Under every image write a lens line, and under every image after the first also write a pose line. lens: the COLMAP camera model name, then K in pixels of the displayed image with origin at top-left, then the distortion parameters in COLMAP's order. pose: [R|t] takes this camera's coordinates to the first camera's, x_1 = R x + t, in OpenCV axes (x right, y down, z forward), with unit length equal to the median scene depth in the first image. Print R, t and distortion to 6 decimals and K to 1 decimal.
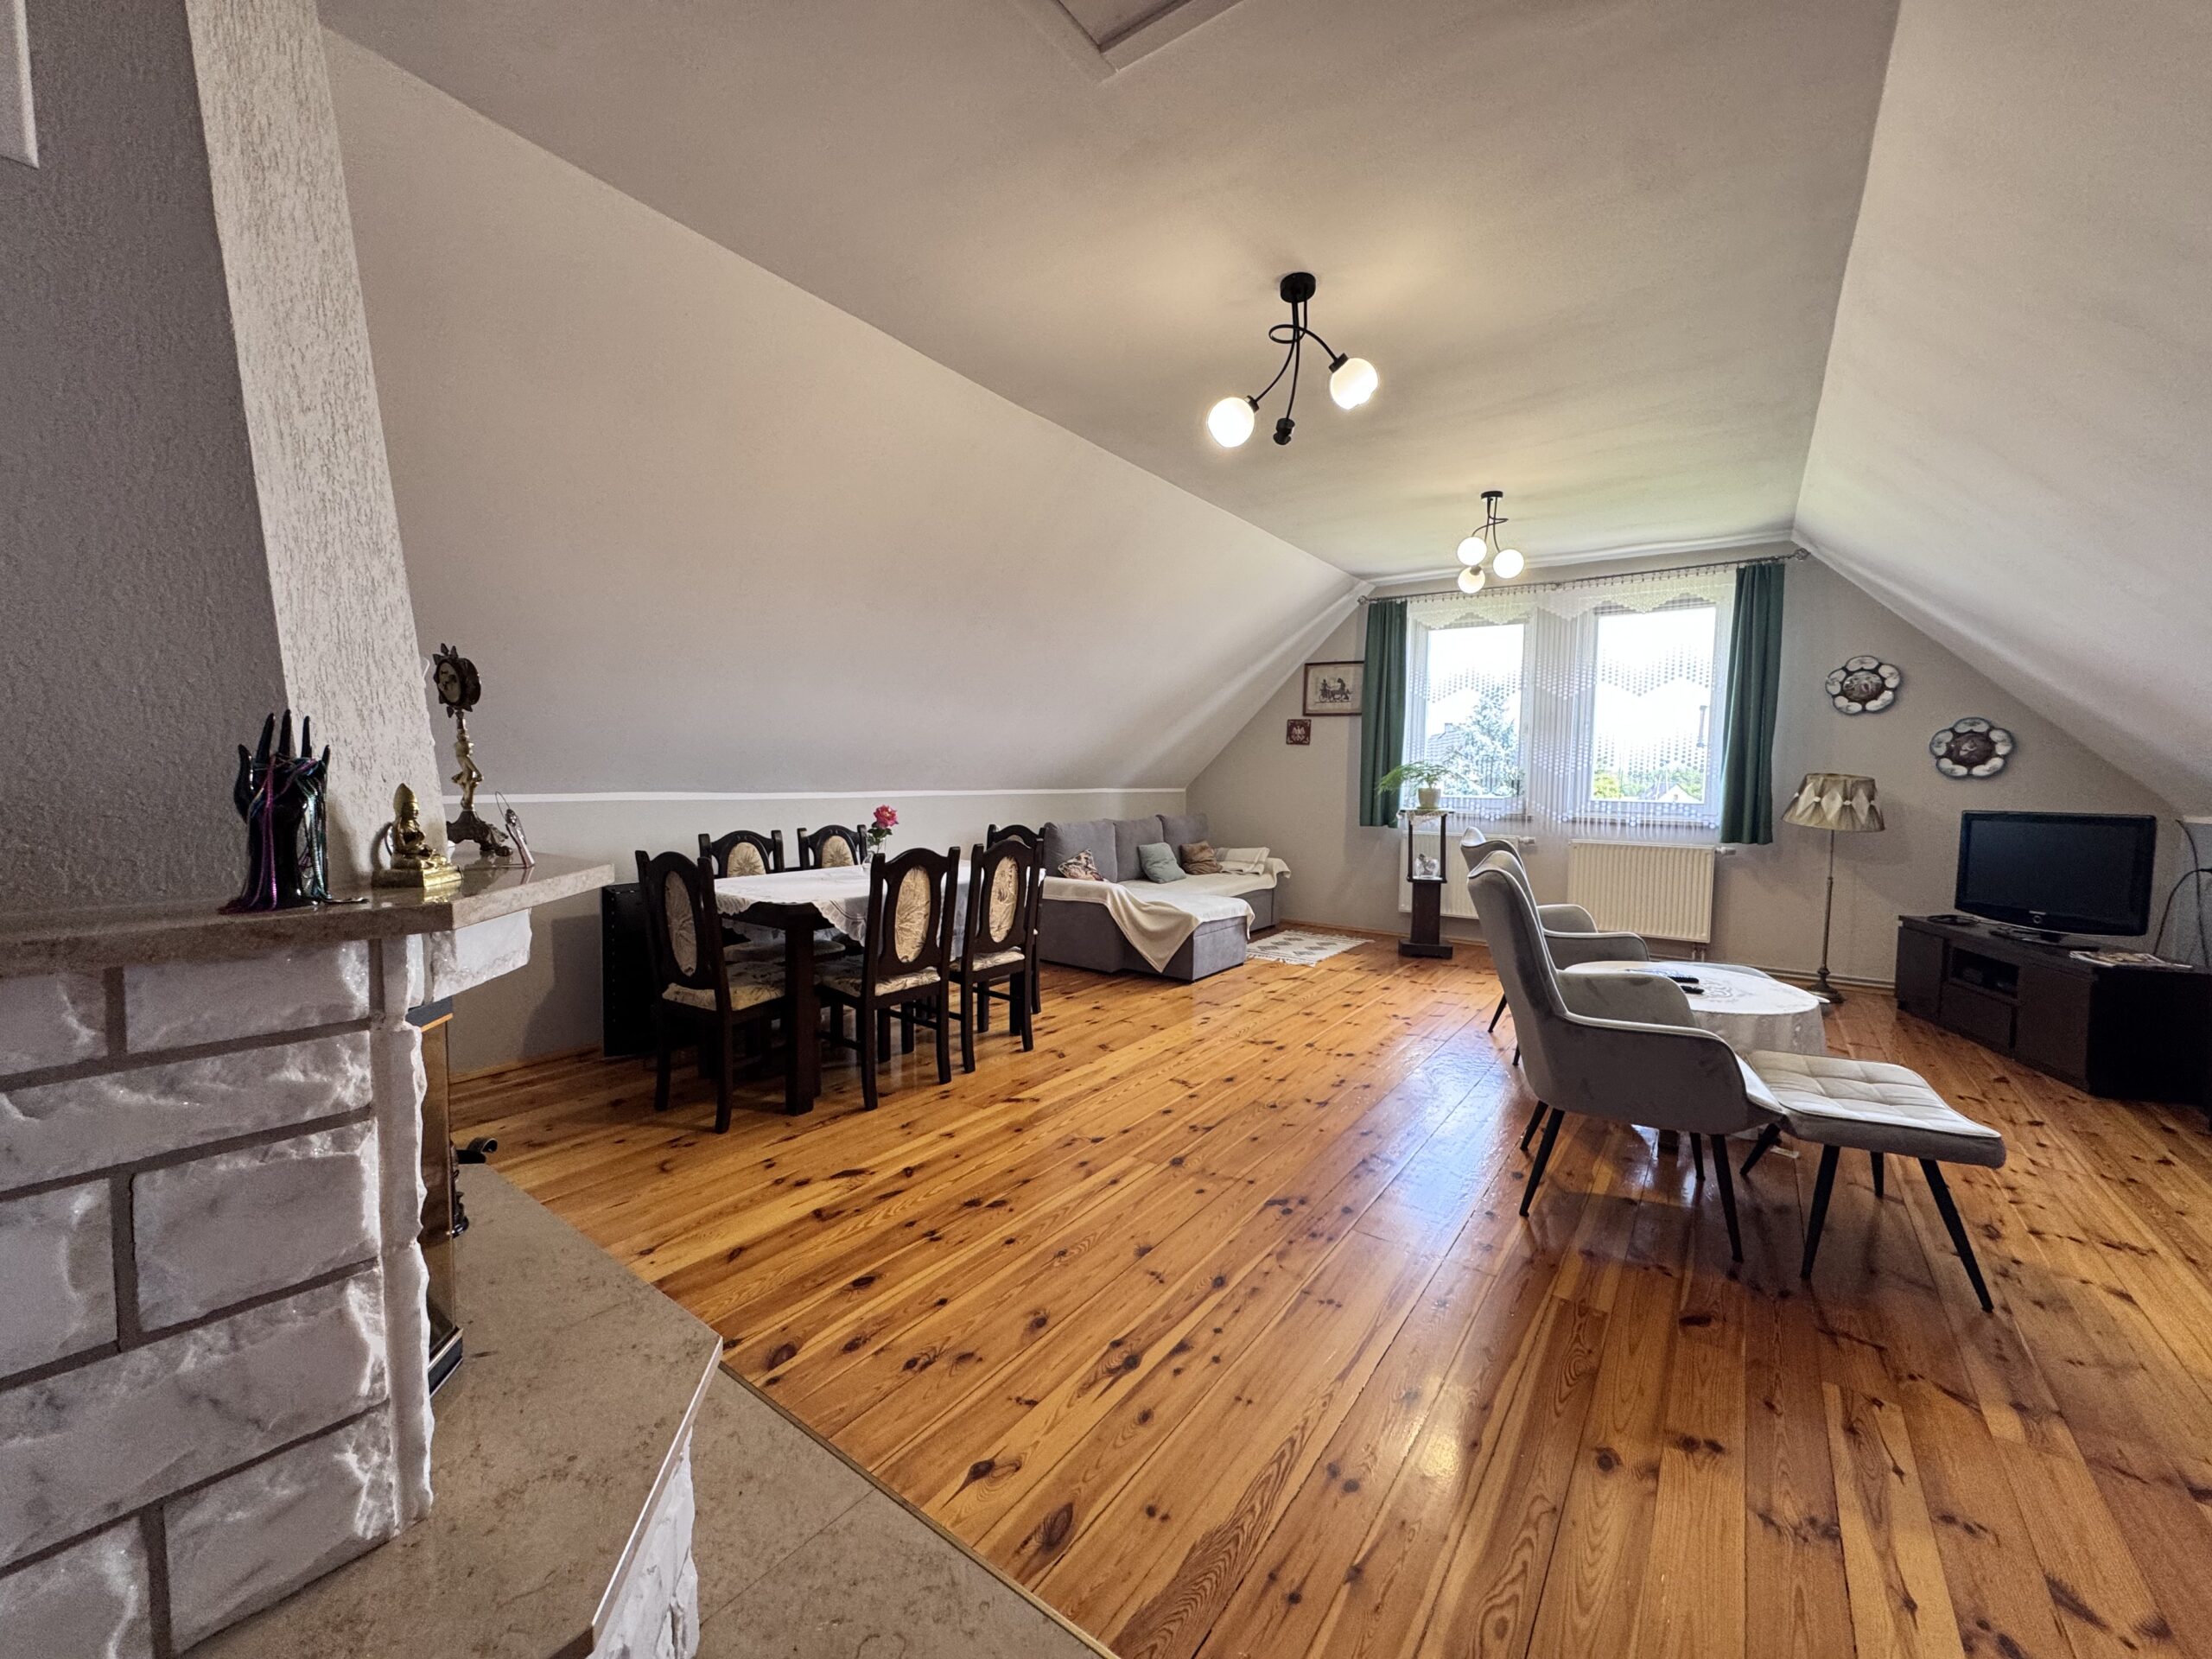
lens RADIAL K [[884.7, 0, 1106.0], [0, 884.7, 829.5], [0, 0, 1]] dist [-0.001346, -0.000103]
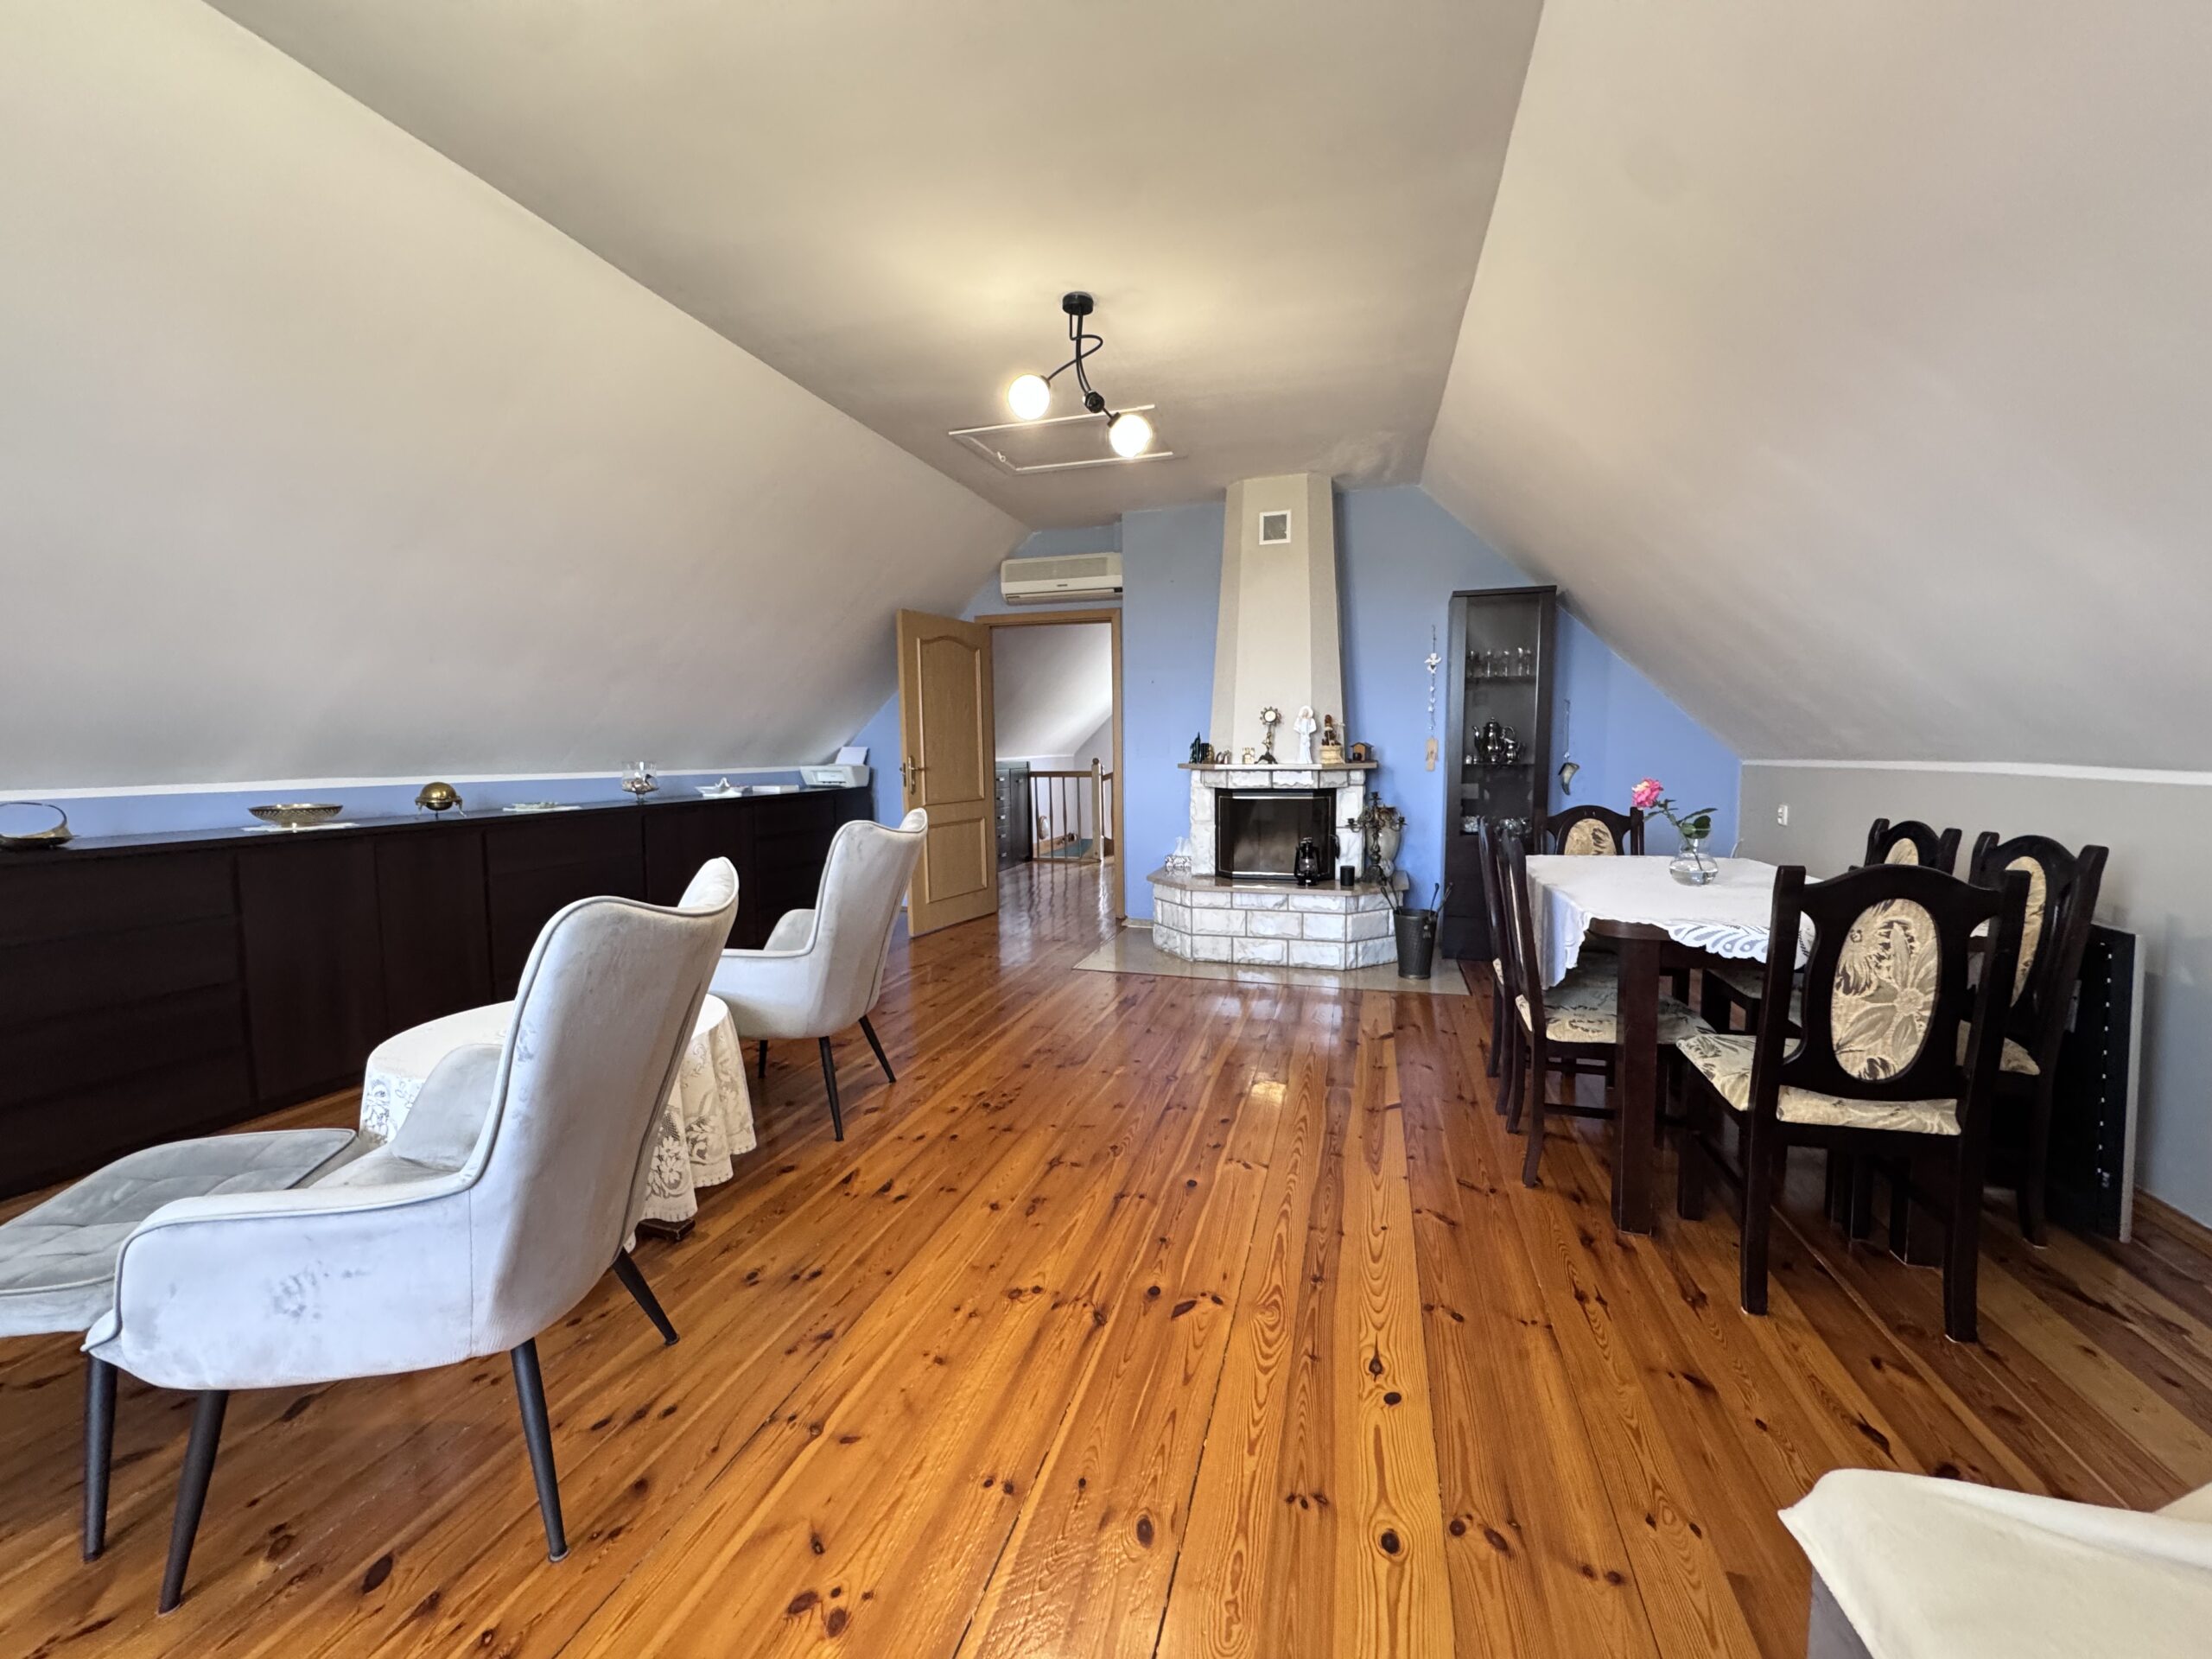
lens RADIAL K [[884.7, 0, 1106.0], [0, 884.7, 829.5], [0, 0, 1]] dist [-0.001346, -0.000103]
pose [[-0.943400, 0.024359, -0.330761, 0.349039], [-0.021840, 0.990572, 0.135242, -0.063376], [0.330937, 0.134811, -0.933974, 1.310329]]
